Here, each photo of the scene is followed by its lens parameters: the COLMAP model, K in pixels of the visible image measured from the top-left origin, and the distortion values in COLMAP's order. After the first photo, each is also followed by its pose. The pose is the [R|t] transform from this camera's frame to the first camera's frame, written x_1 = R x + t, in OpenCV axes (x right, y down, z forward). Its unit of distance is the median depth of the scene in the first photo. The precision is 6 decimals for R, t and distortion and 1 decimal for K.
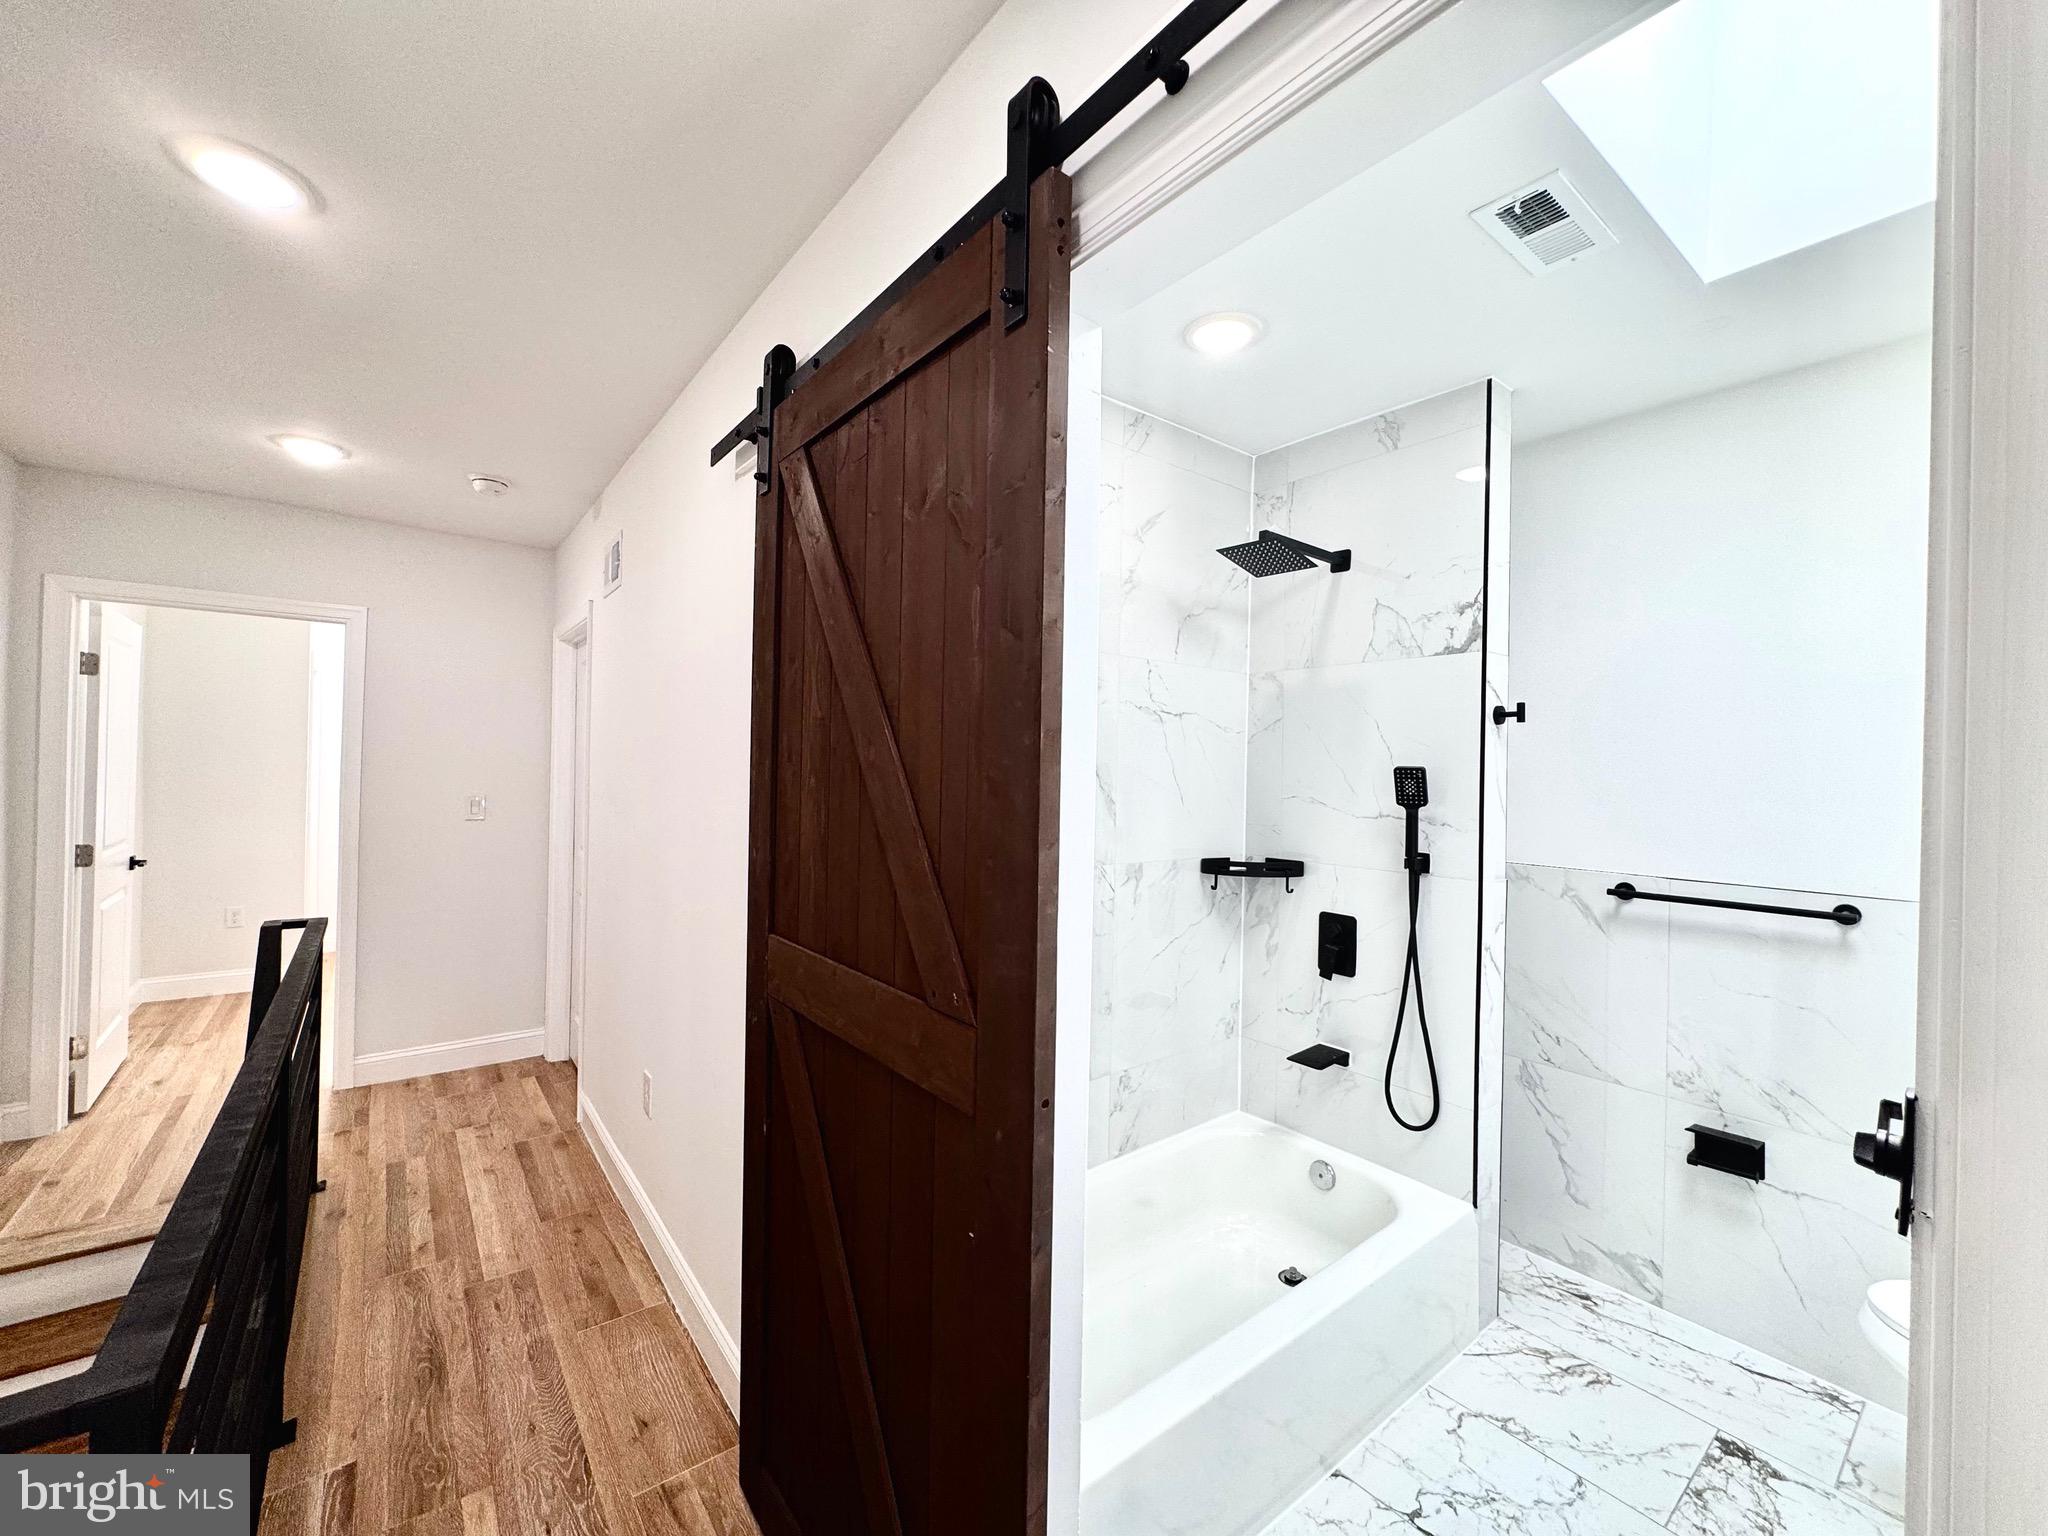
lens RADIAL K [[818.4, 0, 1023.2], [0, 818.4, 765.4], [0, 0, 1]] dist [-0.001743, 0.000468]
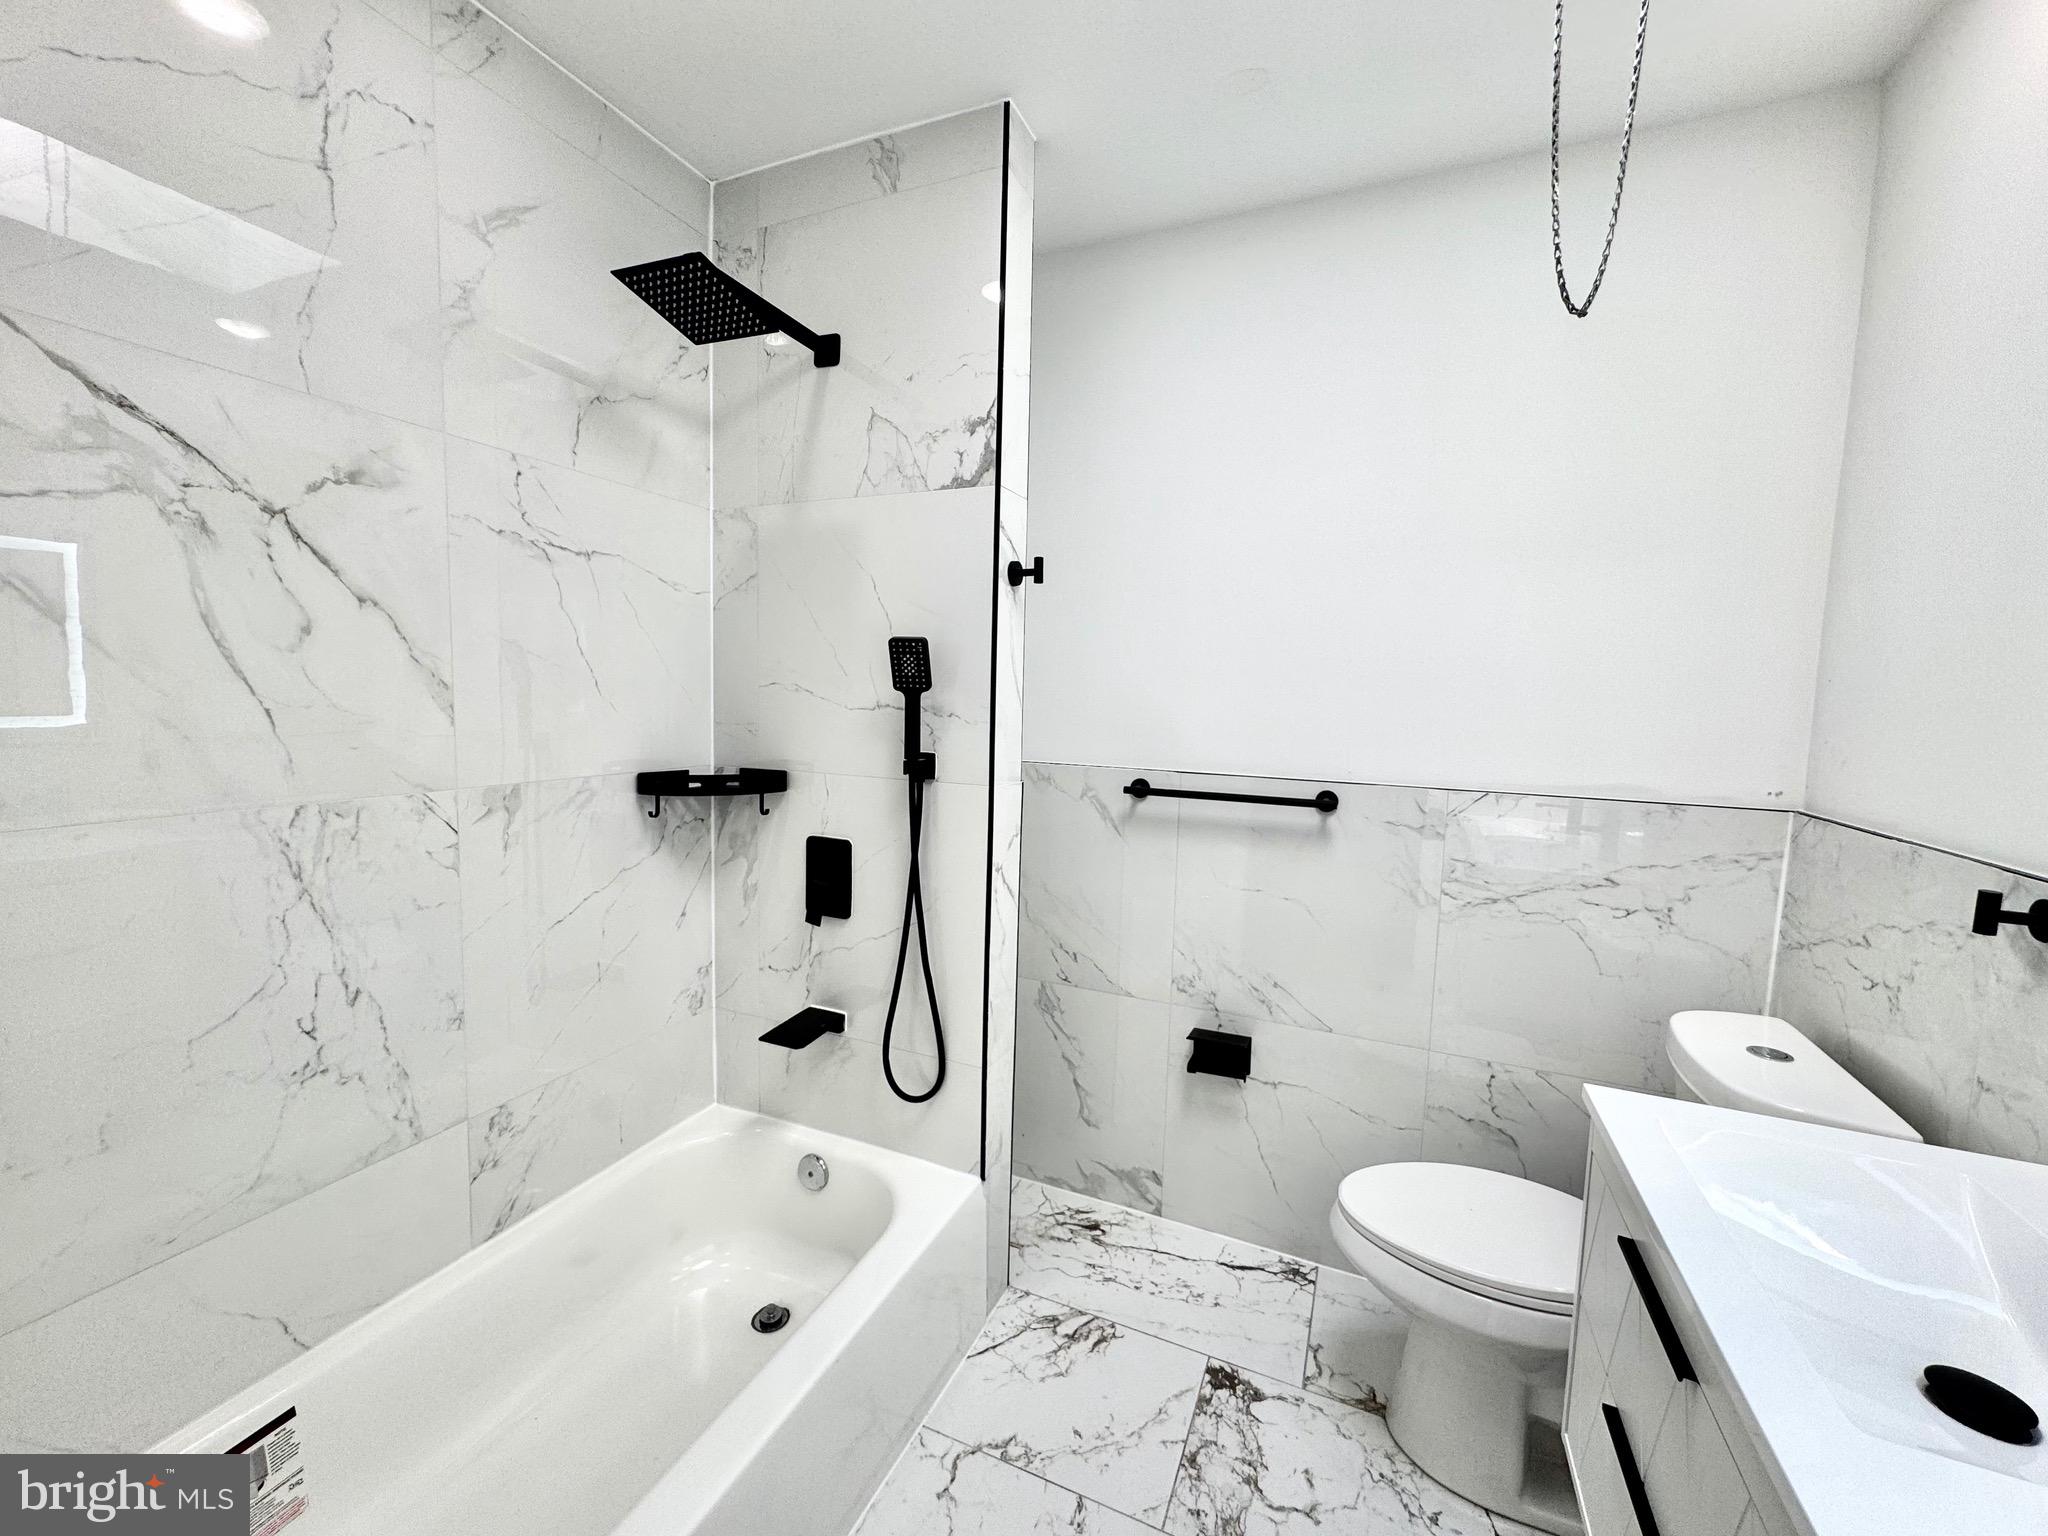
lens RADIAL K [[818.4, 0, 1023.2], [0, 818.4, 765.4], [0, 0, 1]] dist [-0.001743, 0.000468]
pose [[0.879961, -0.039734, 0.473381, 0.201764], [-0.010207, 0.994684, 0.102464, 0.038677], [-0.474936, -0.094996, 0.874878, 0.281549]]
